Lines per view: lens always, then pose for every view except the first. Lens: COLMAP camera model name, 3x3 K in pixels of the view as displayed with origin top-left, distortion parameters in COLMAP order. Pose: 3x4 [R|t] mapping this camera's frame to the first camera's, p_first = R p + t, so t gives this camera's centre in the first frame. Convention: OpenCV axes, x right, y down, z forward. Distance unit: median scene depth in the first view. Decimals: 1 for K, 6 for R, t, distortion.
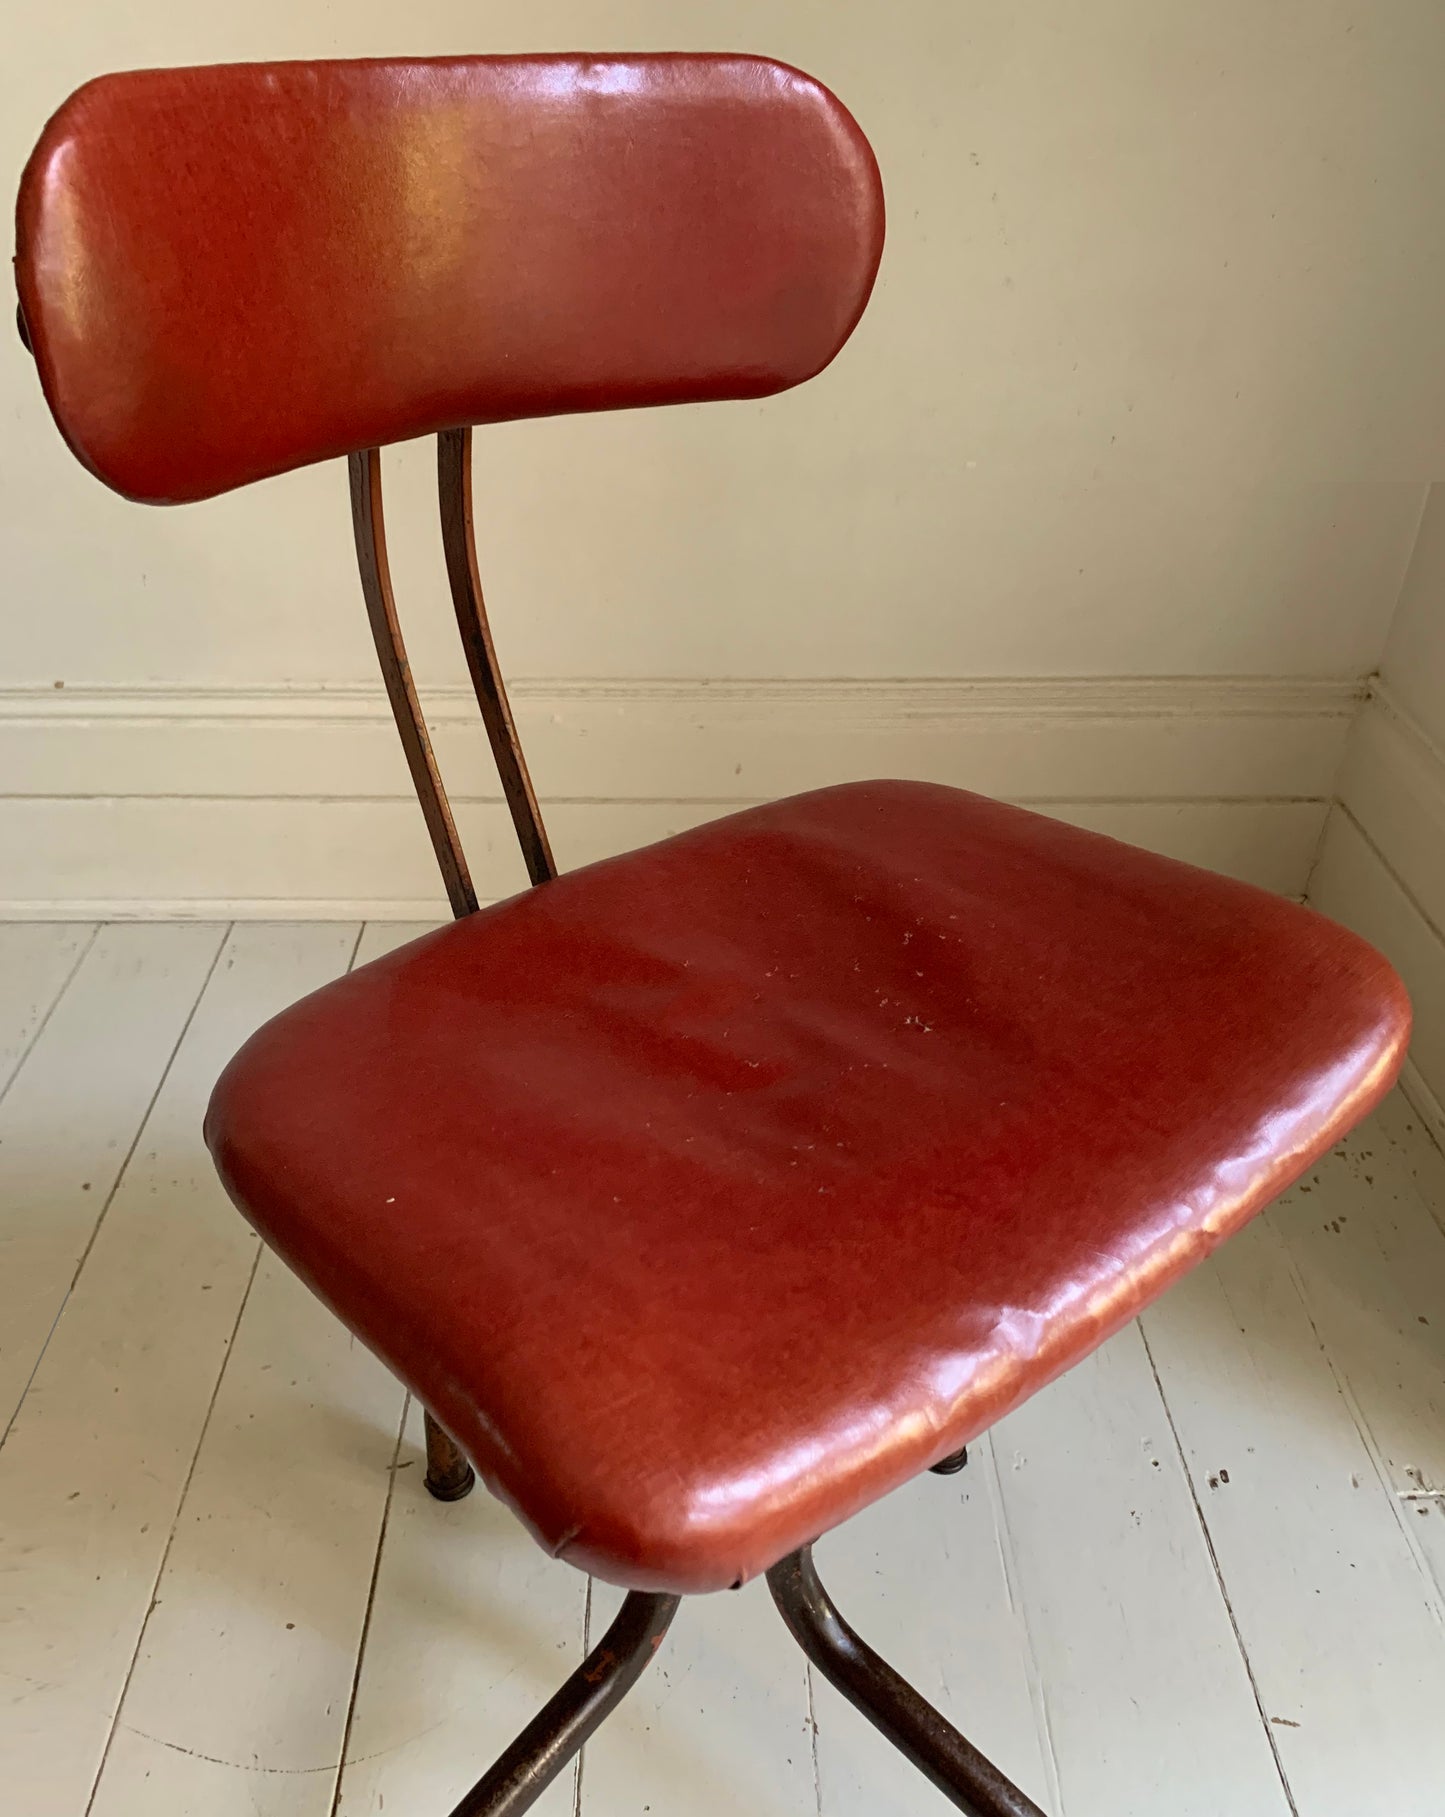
lens RADIAL K [[1569.2, 0, 740.6], [0, 1569.2, 899.6], [0, 0, 1]] dist [0.023753, -0.012763]
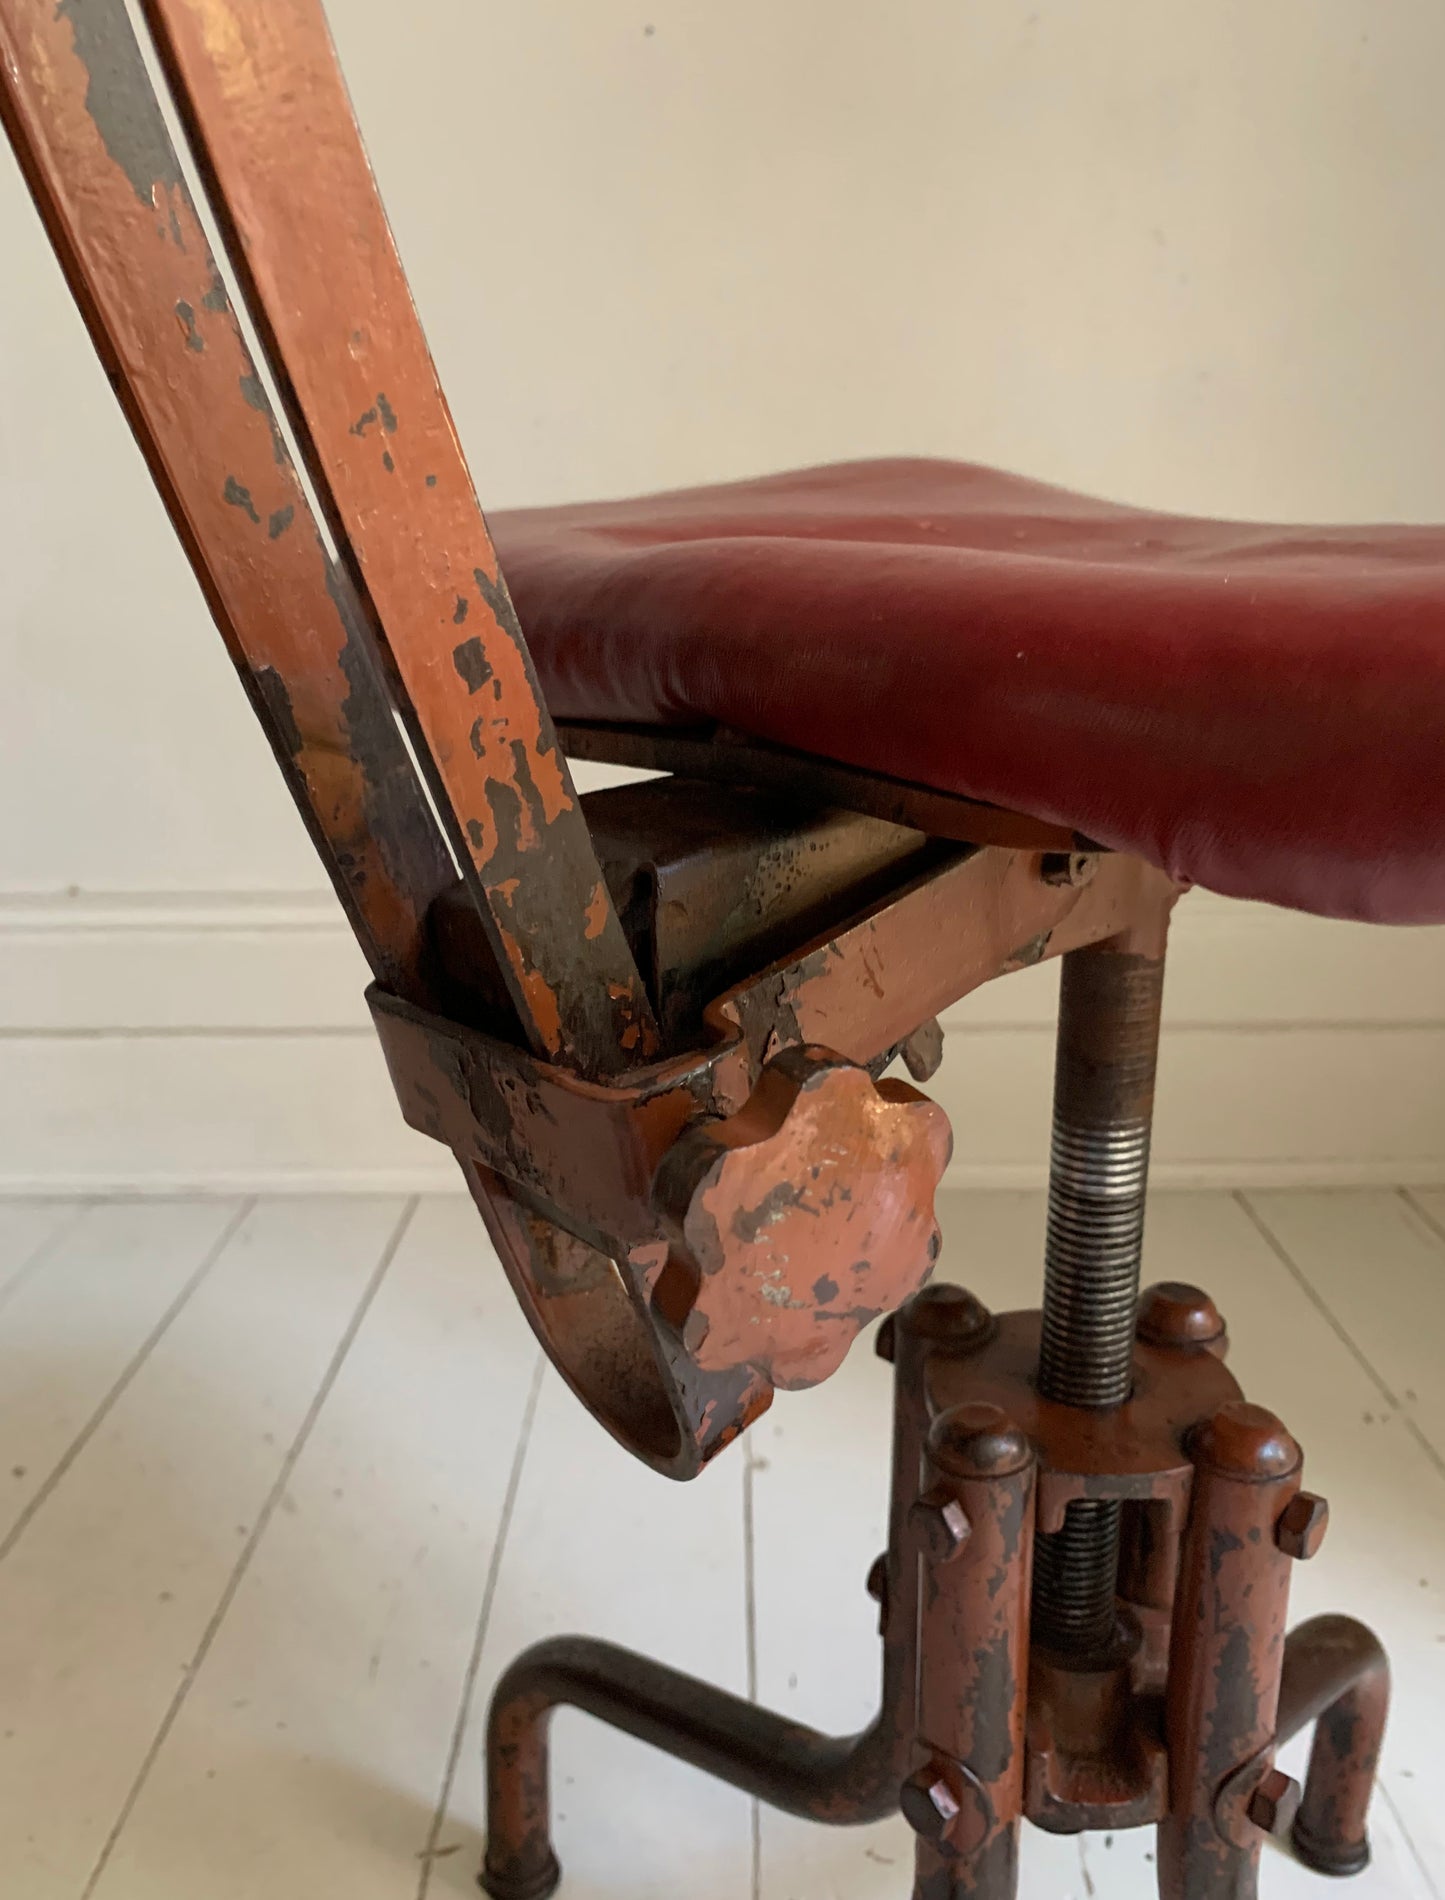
lens RADIAL K [[1590.7, 0, 730.7], [0, 1590.7, 952.2], [0, 0, 1]] dist [-0.004276, -0.005690]
pose [[0.999232, -0.012534, -0.037116, -0.057480], [0.000733, 0.953254, -0.302168, 0.163068], [0.039168, 0.301909, 0.952532, 0.236633]]
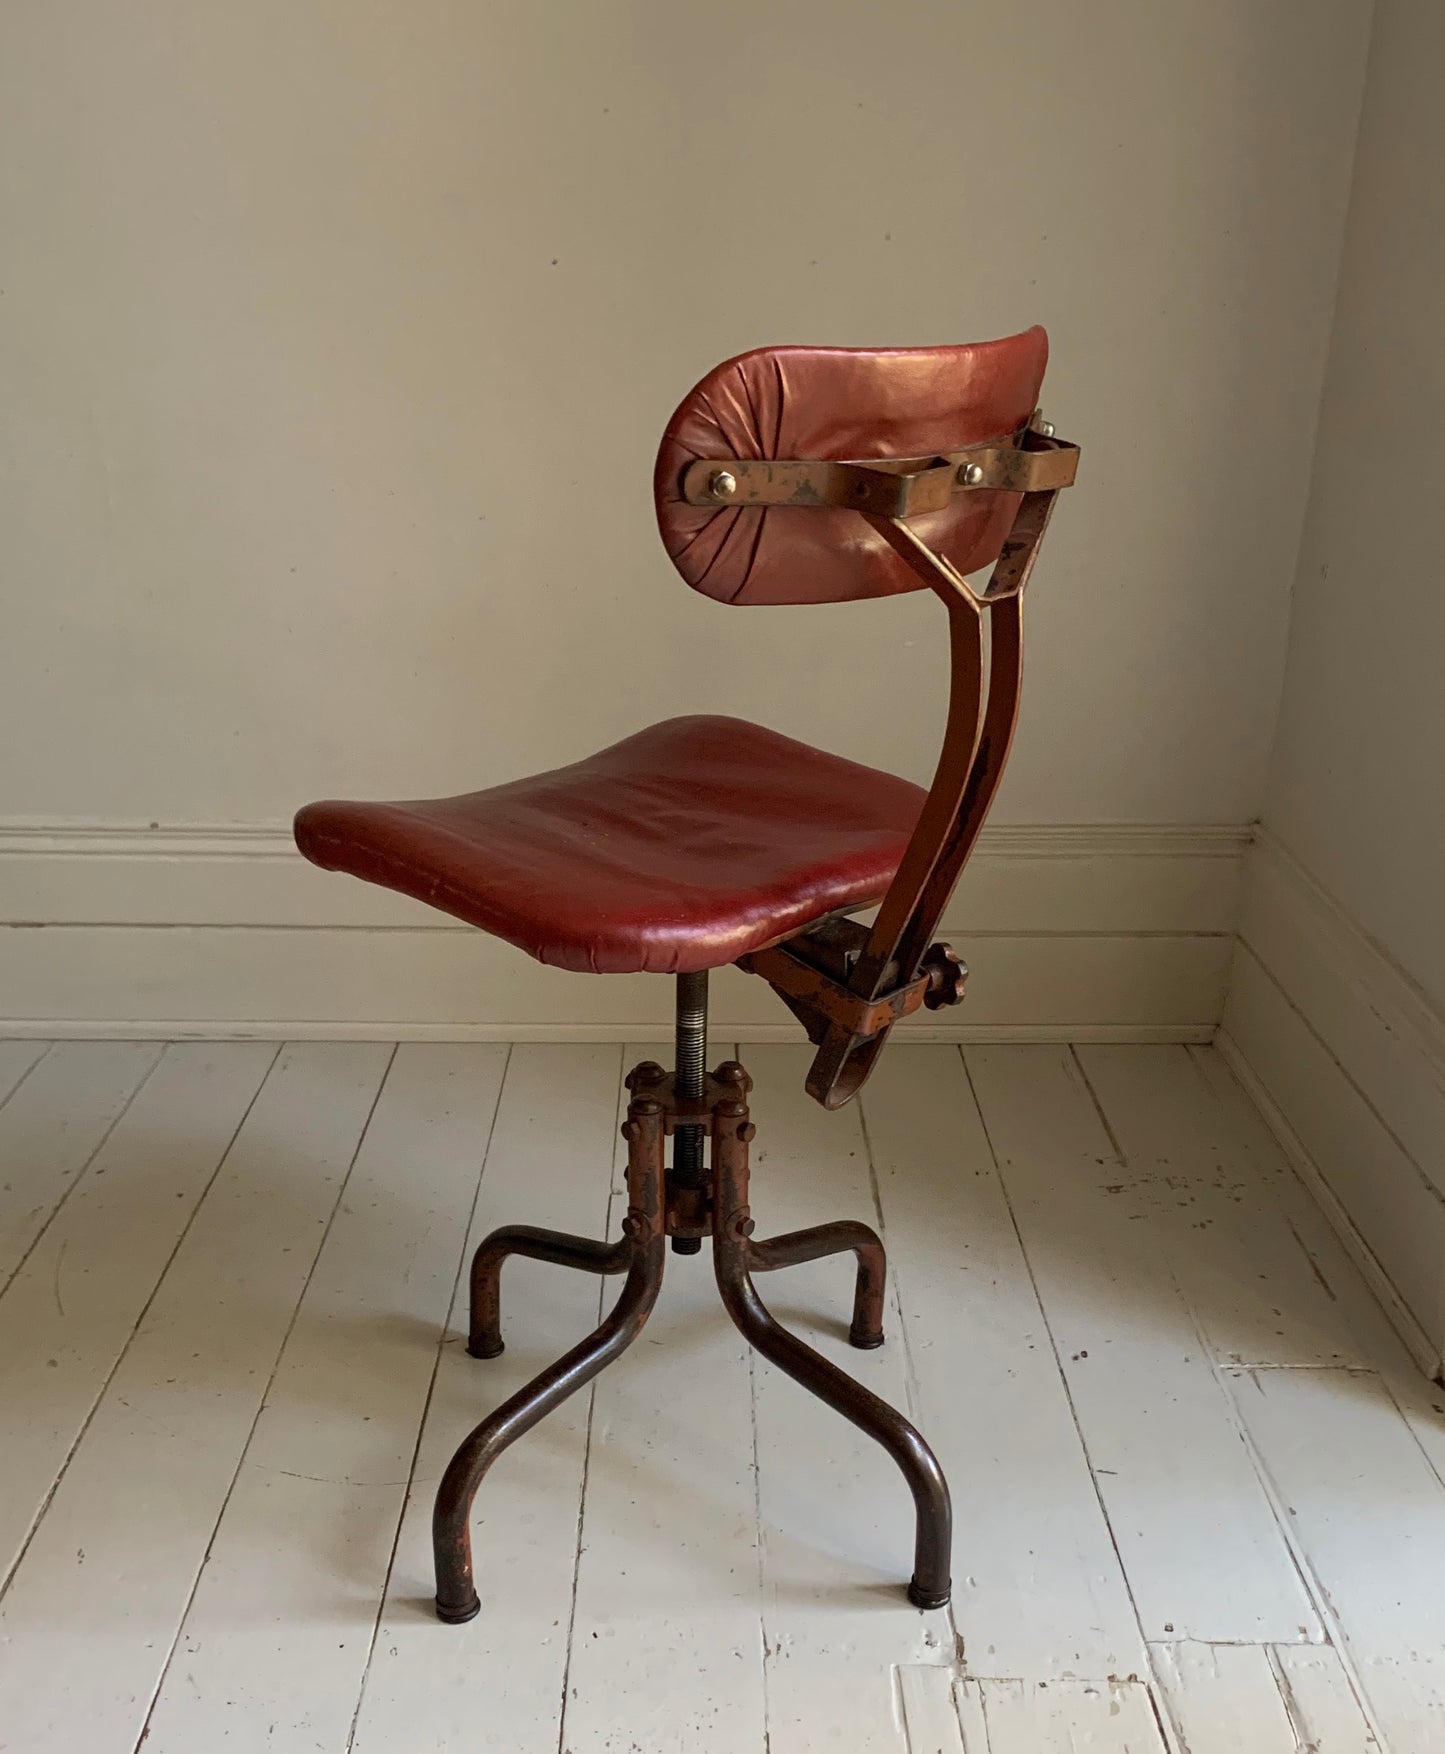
lens RADIAL K [[1929.5, 0, 756.7], [0, 1929.5, 1060.1], [0, 0, 1]] dist [0.246854, -0.773199]
pose [[0.999970, 0.004564, -0.006281, 0.036812], [-0.005509, 0.987142, -0.159753, 0.296721], [0.005471, 0.159783, 0.987137, -0.473723]]
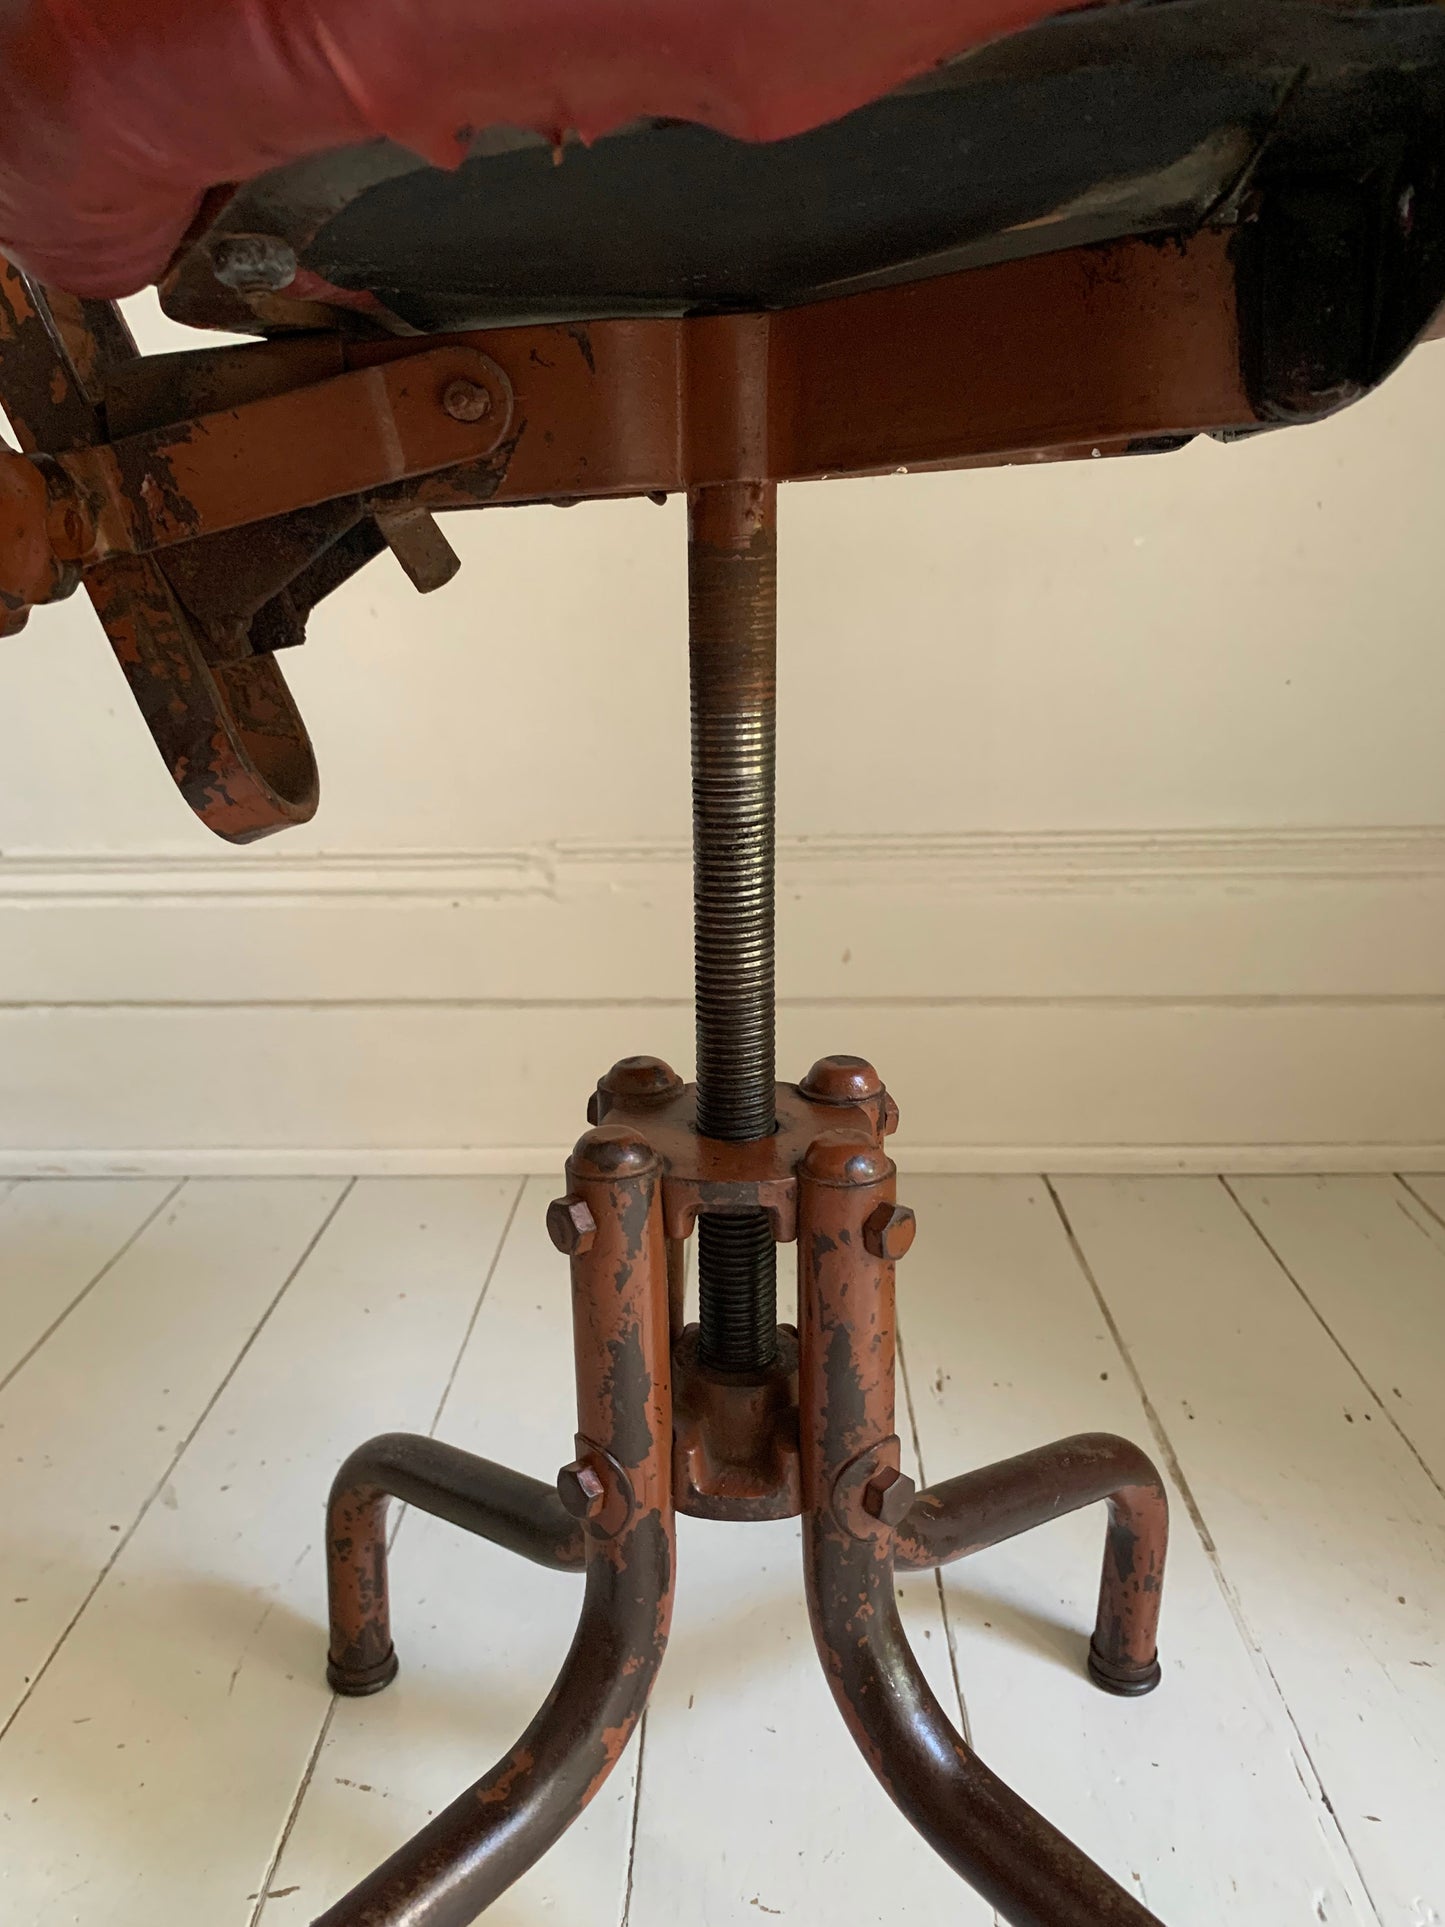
lens RADIAL K [[1551.2, 0, 720.8], [0, 1551.2, 932.0], [0, 0, 1]] dist [0.035367, -0.071708]
pose [[0.995535, -0.007144, -0.094121, 0.021483], [-0.023620, 0.946555, -0.321678, 0.214876], [0.091389, 0.322464, 0.942160, 0.225226]]
